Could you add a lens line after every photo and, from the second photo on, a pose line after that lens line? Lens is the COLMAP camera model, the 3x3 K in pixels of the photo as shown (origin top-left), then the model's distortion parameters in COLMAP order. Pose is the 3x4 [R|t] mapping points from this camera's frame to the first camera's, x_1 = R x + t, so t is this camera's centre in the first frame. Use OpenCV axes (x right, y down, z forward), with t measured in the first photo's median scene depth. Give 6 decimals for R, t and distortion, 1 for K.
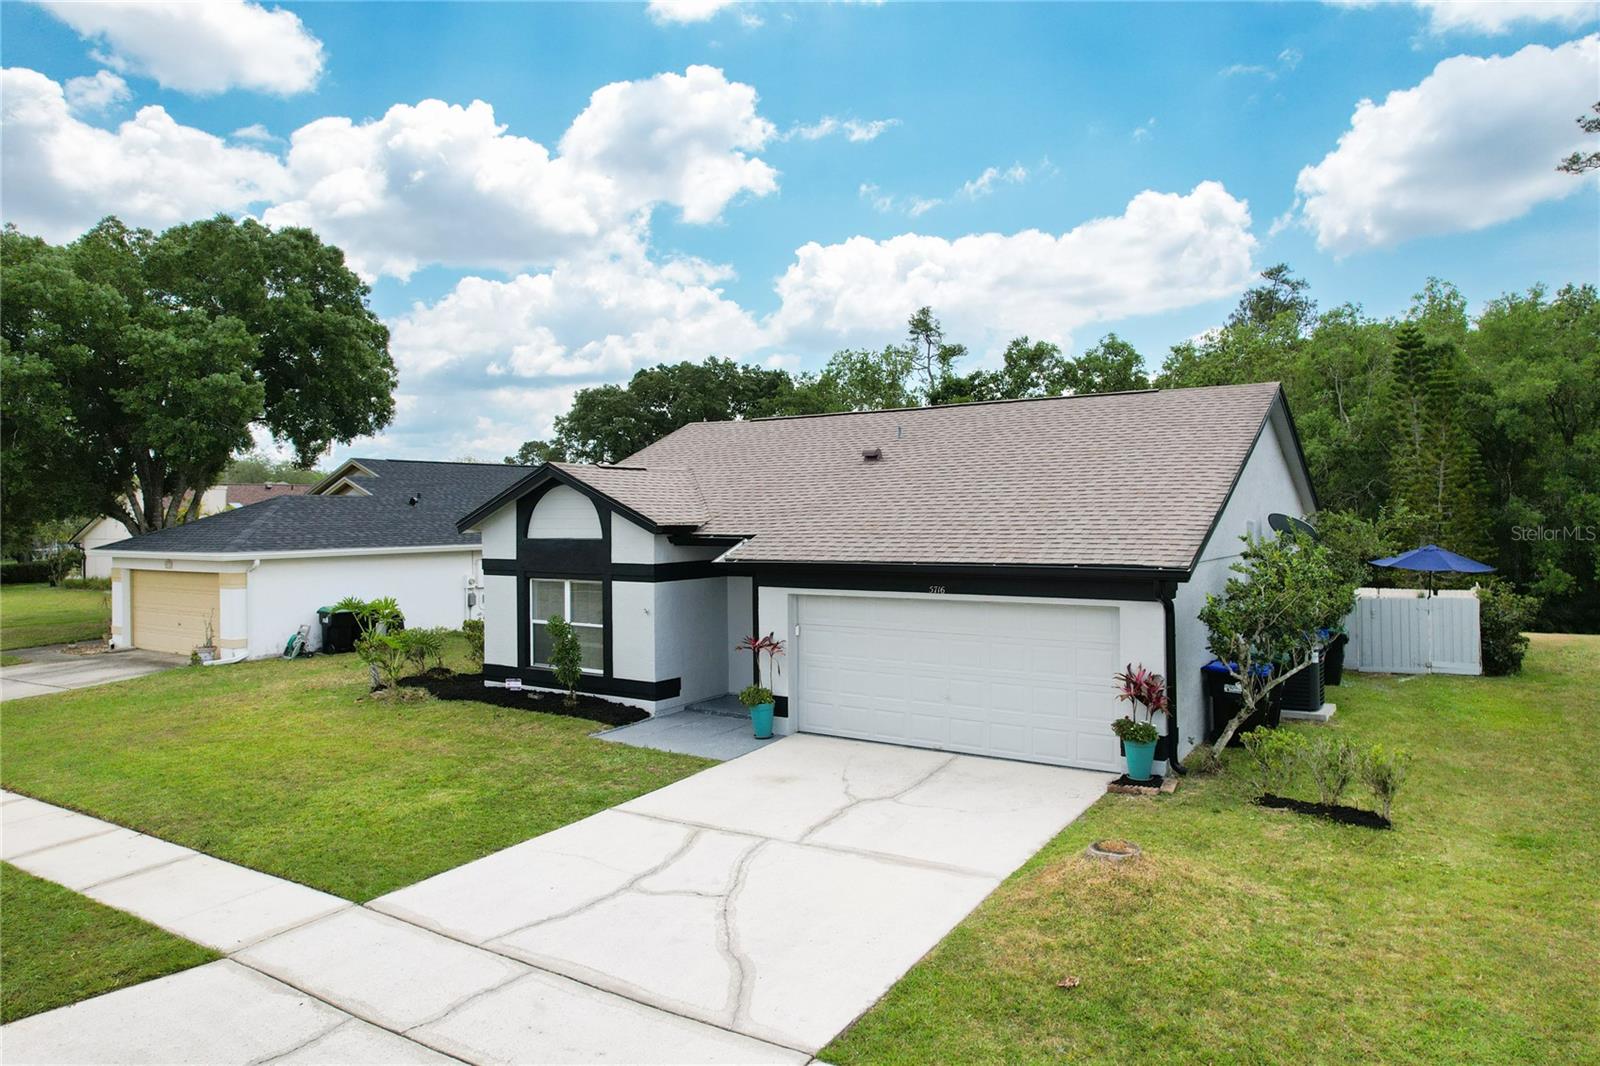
lens RADIAL K [[1063.3, 0, 797.0], [0, 1063.3, 509.3], [0, 0, 1]] dist [-0.069507, 0.044673]
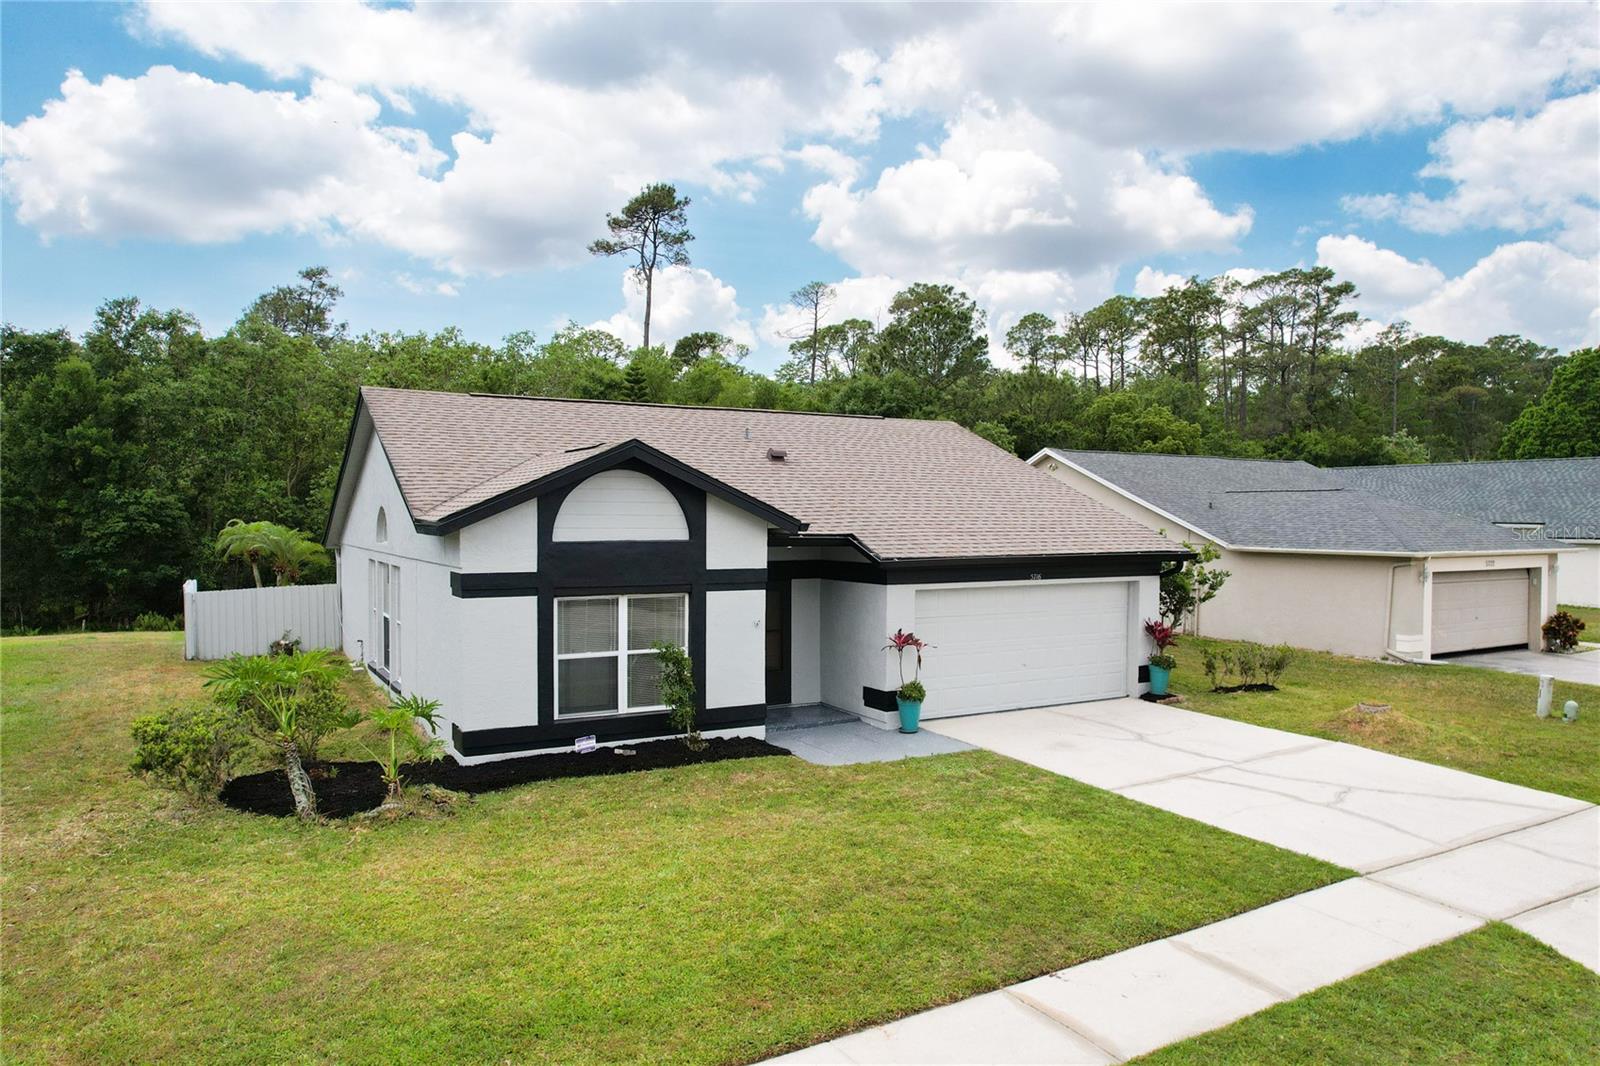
lens RADIAL K [[1053.1, 0, 808.0], [0, 1053.1, 552.9], [0, 0, 1]] dist [-0.039864, 0.017798]
pose [[0.432794, -0.020177, 0.901267, -0.865150], [-0.010445, 0.999570, 0.027394, 0.013819], [-0.901432, -0.021269, 0.432397, 0.566674]]
